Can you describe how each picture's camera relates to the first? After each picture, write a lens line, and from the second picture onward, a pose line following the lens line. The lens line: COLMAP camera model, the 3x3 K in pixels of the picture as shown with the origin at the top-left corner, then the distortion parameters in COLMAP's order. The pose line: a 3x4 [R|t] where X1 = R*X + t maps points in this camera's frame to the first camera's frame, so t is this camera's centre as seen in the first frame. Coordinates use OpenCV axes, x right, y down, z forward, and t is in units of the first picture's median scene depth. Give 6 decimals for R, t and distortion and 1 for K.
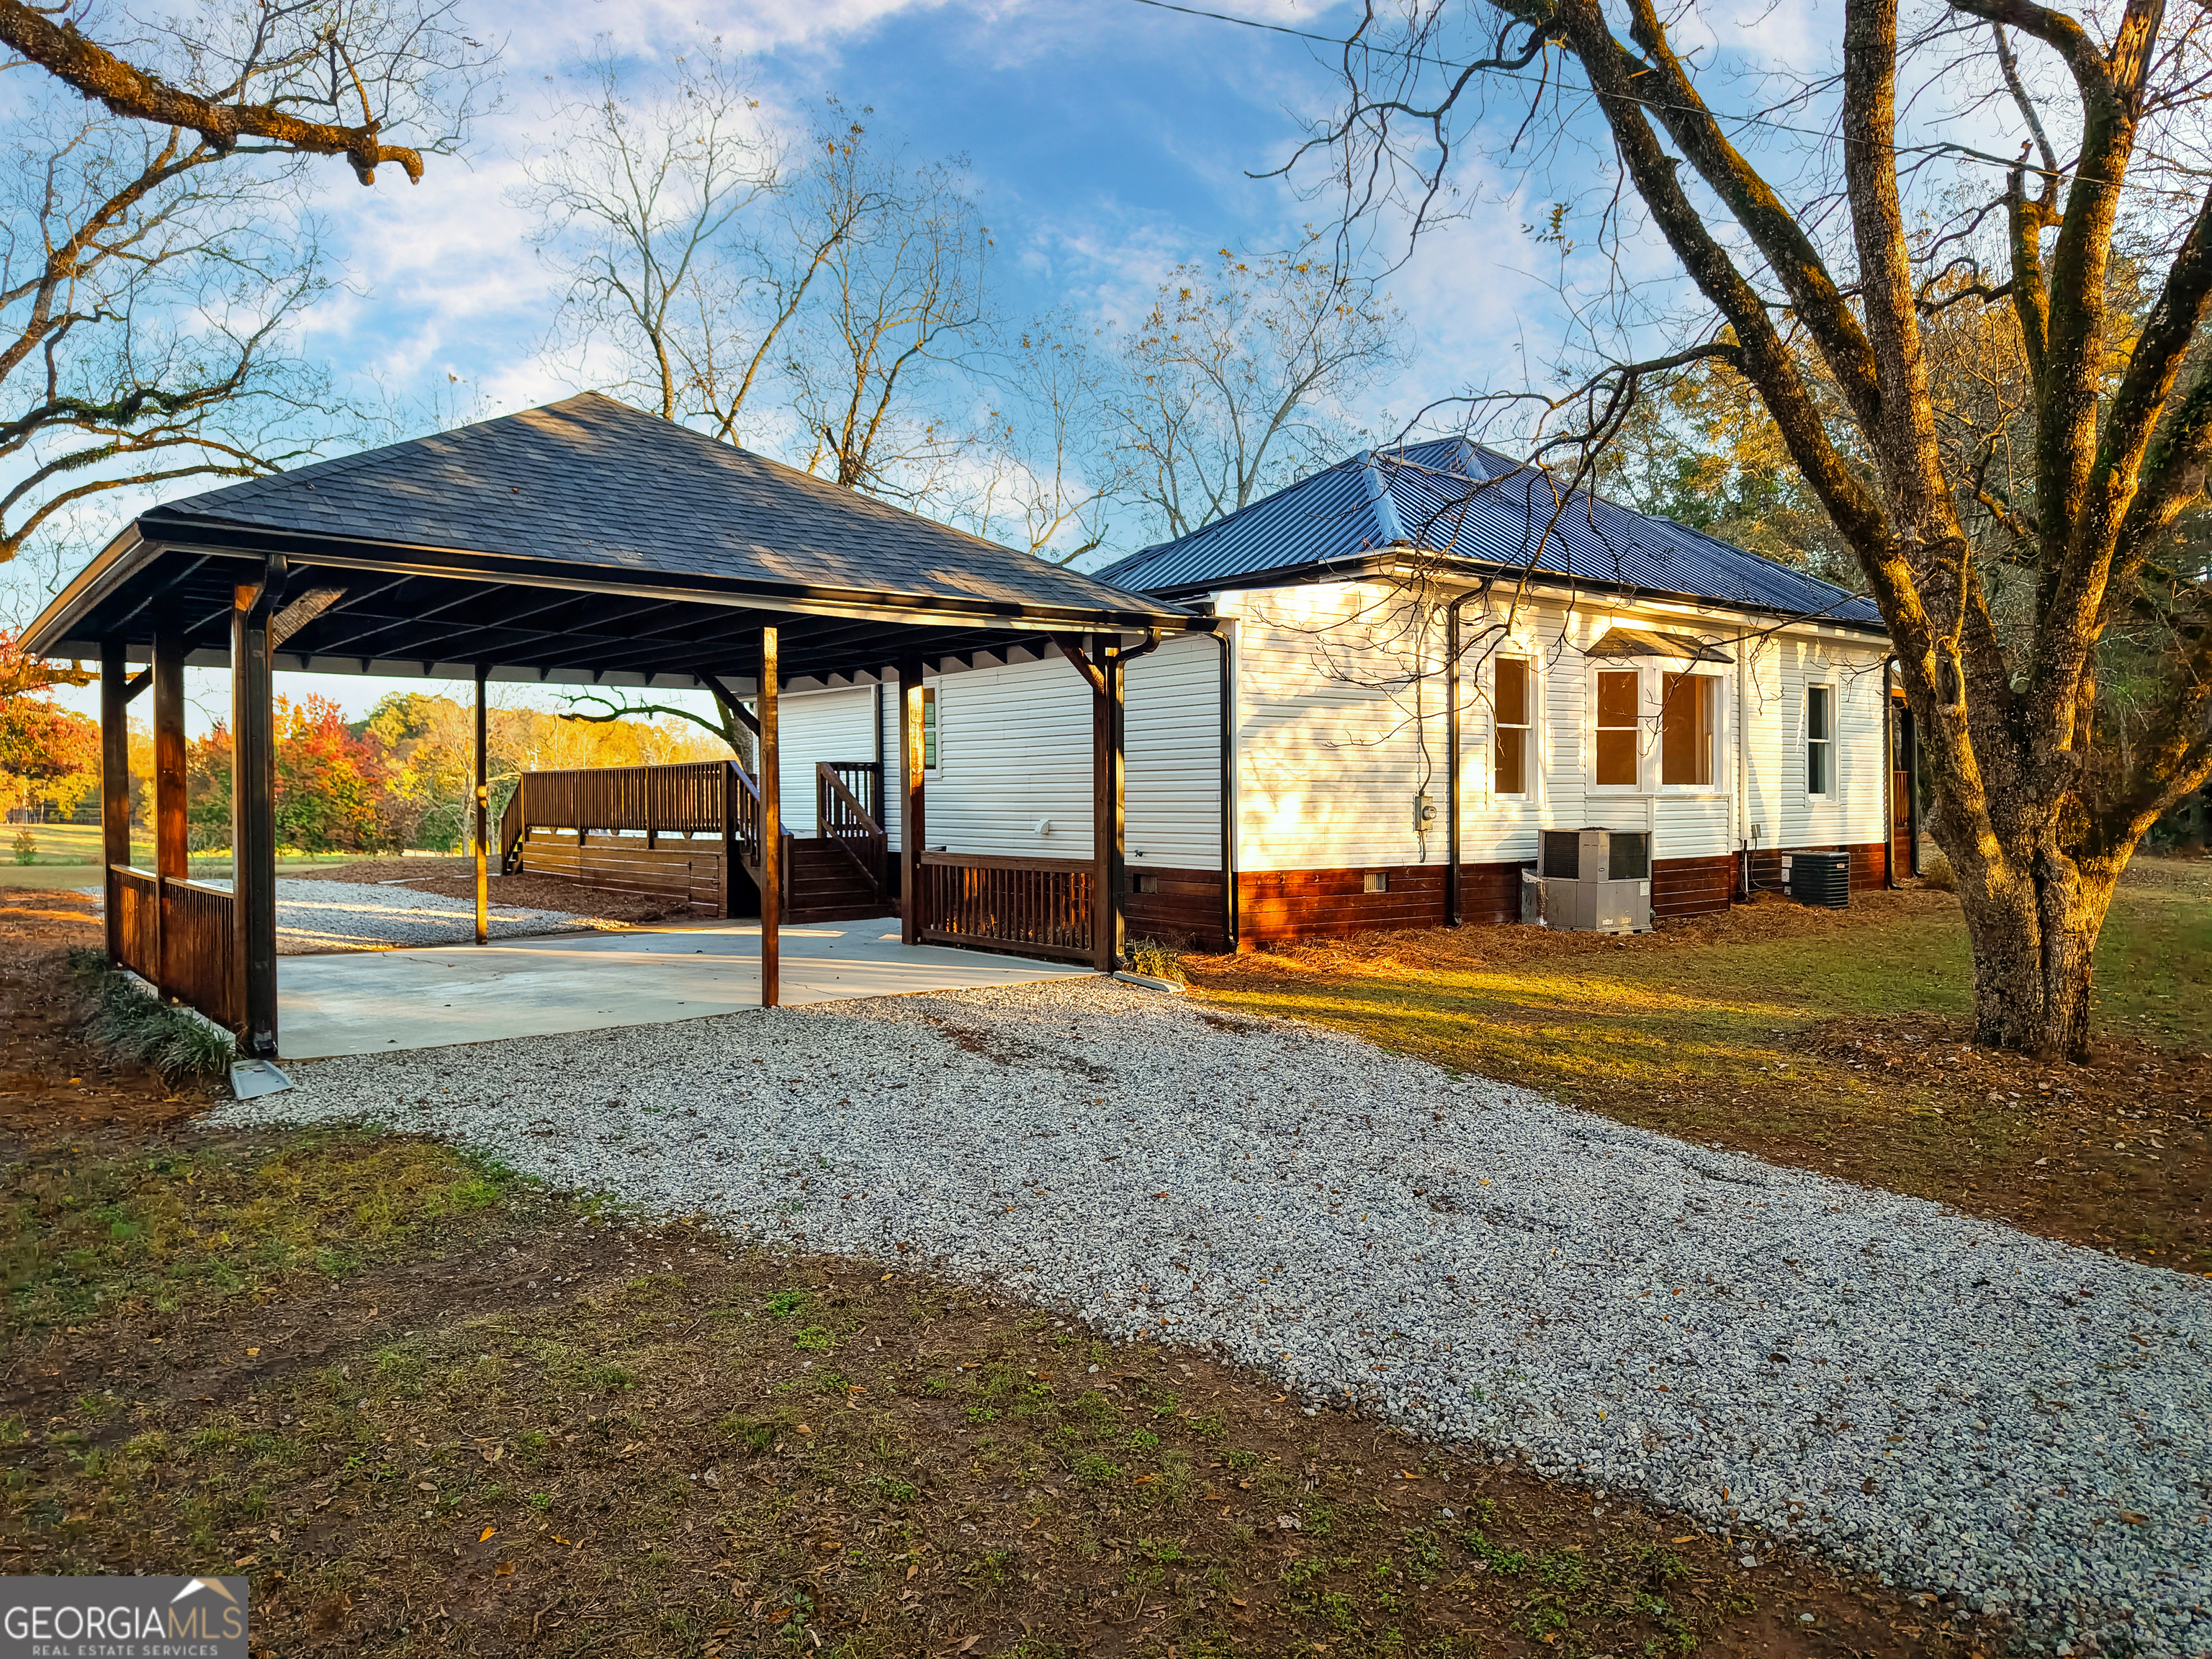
lens RADIAL K [[1502.1, 0, 1091.7], [0, 1502.1, 809.2], [0, 0, 1]] dist [0.016110, -0.012424]
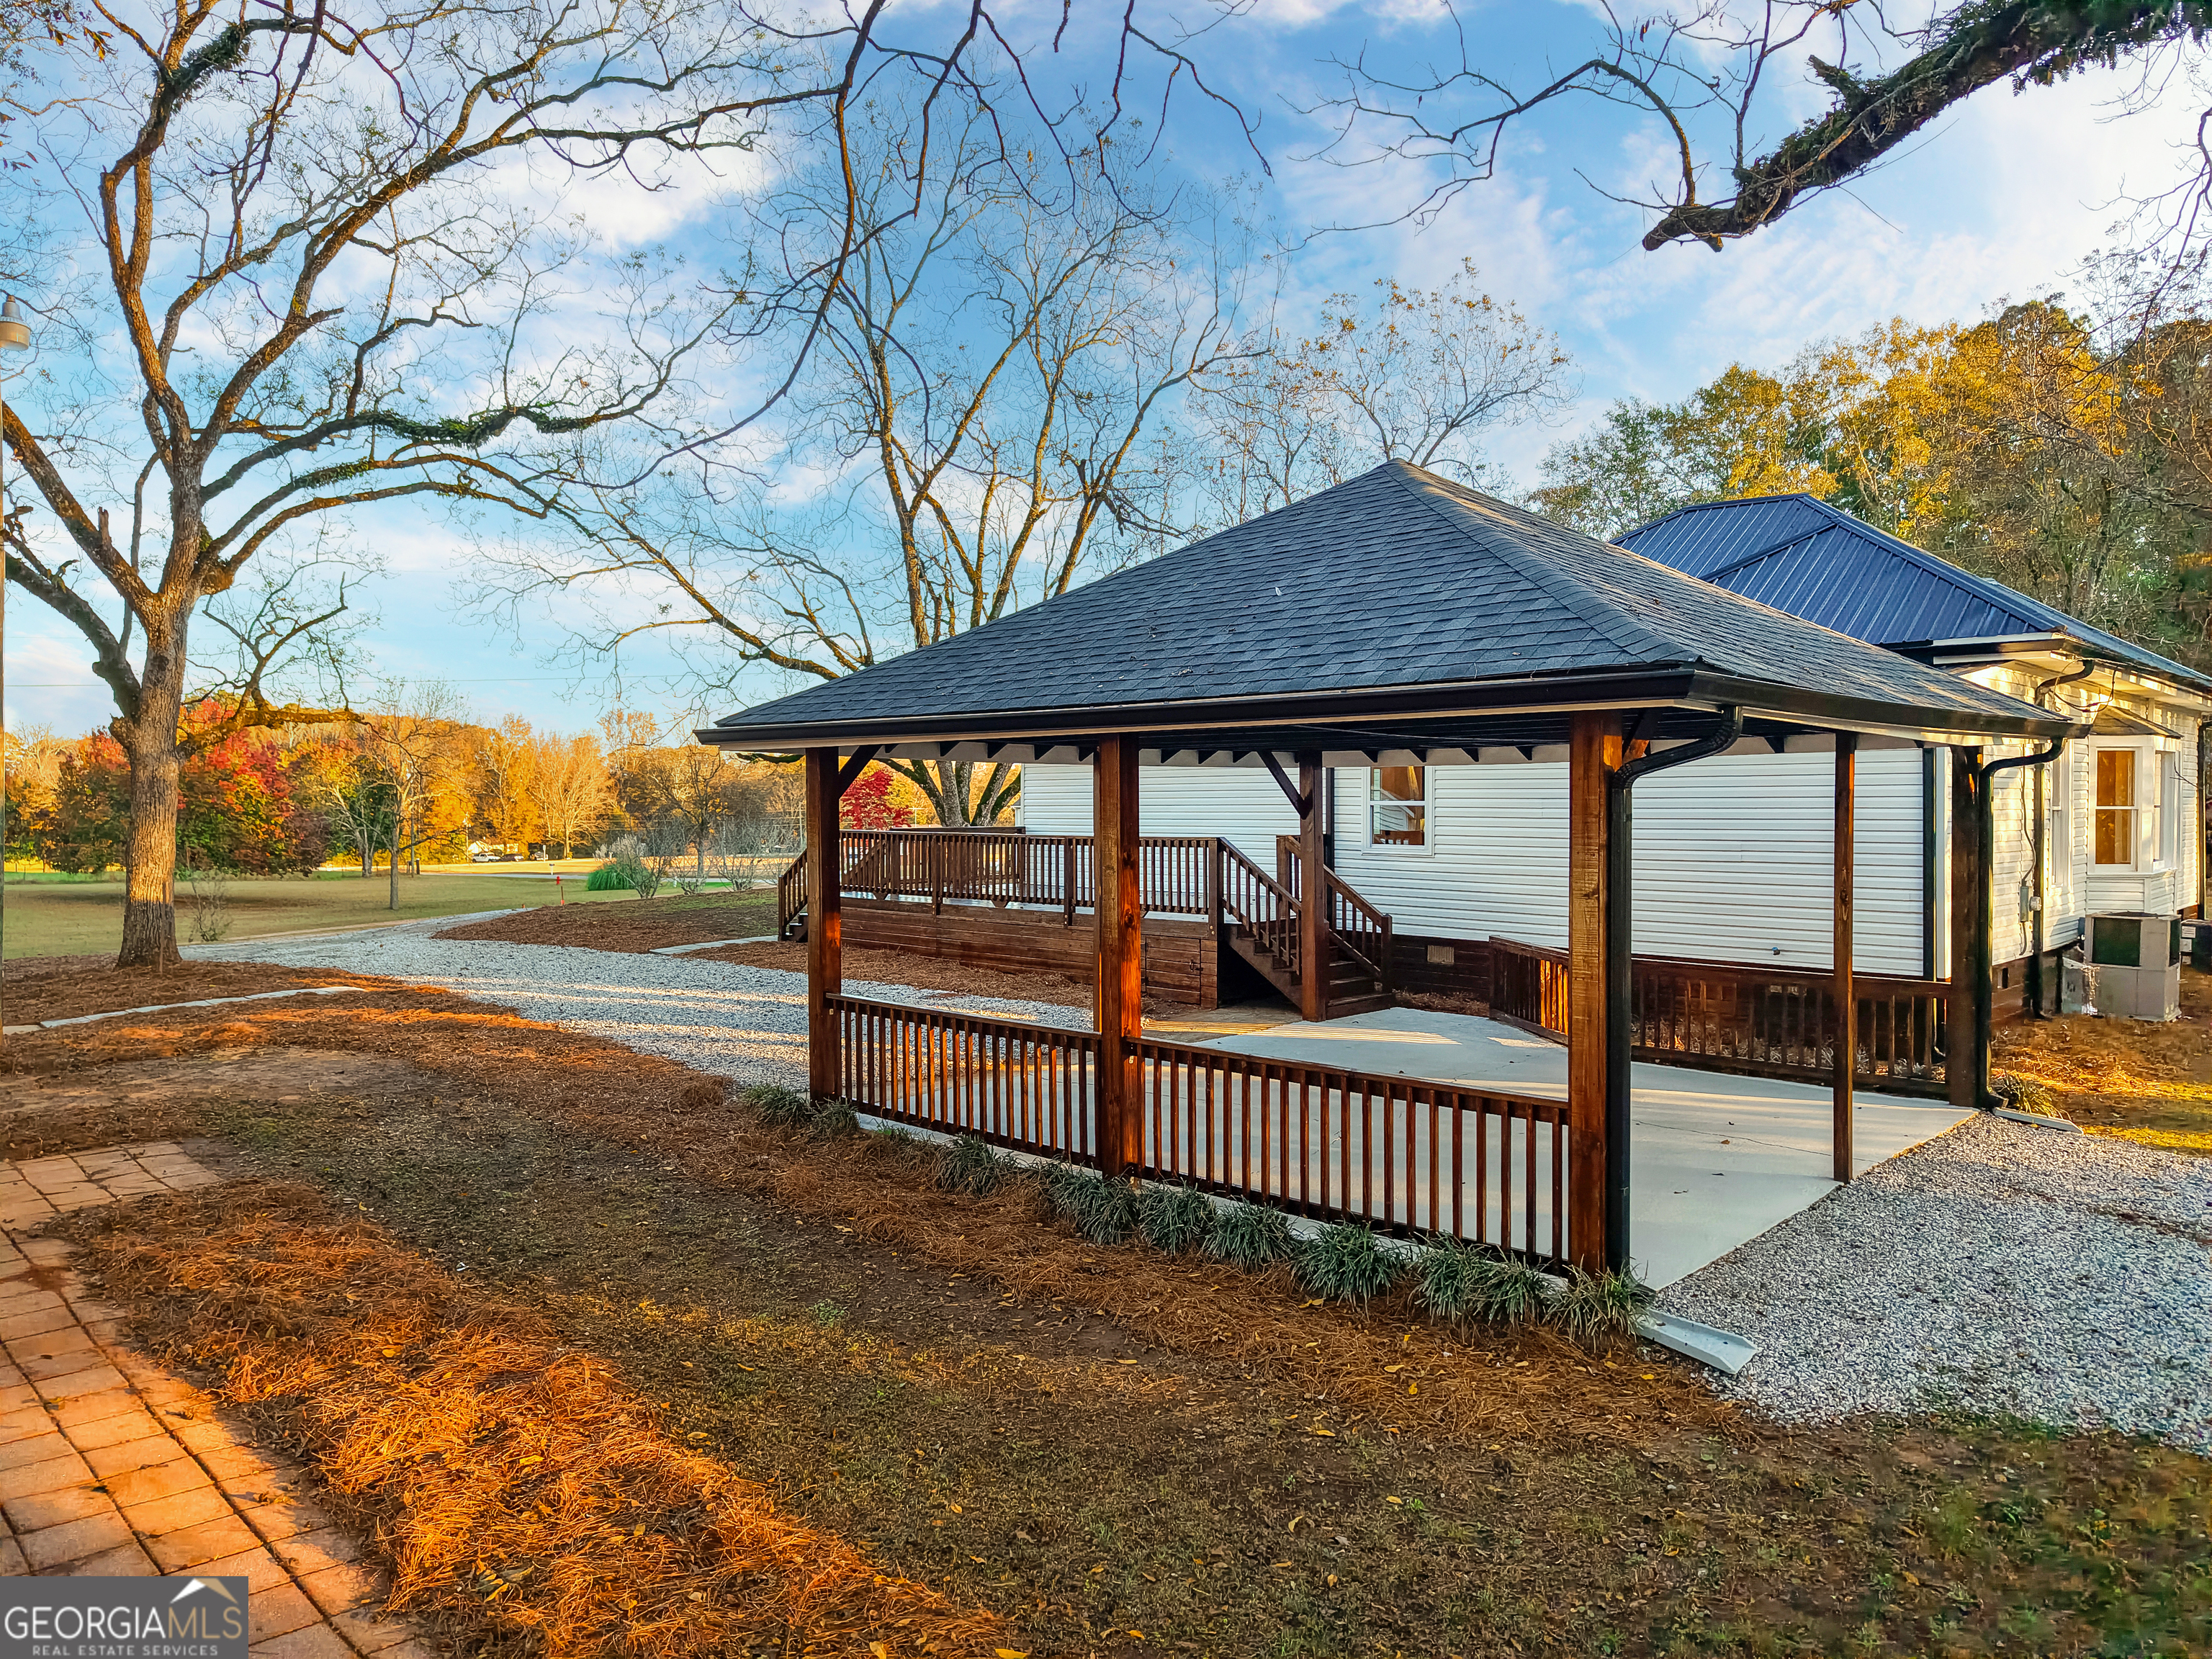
lens RADIAL K [[1502.1, 0, 1112.8], [0, 1502.1, 844.5], [0, 0, 1]] dist [0.016110, -0.012424]
pose [[0.992983, 0.001750, 0.118245, -0.341173], [-0.003932, 0.999826, 0.018218, -0.036381], [-0.118193, -0.018555, 0.992817, 0.071709]]
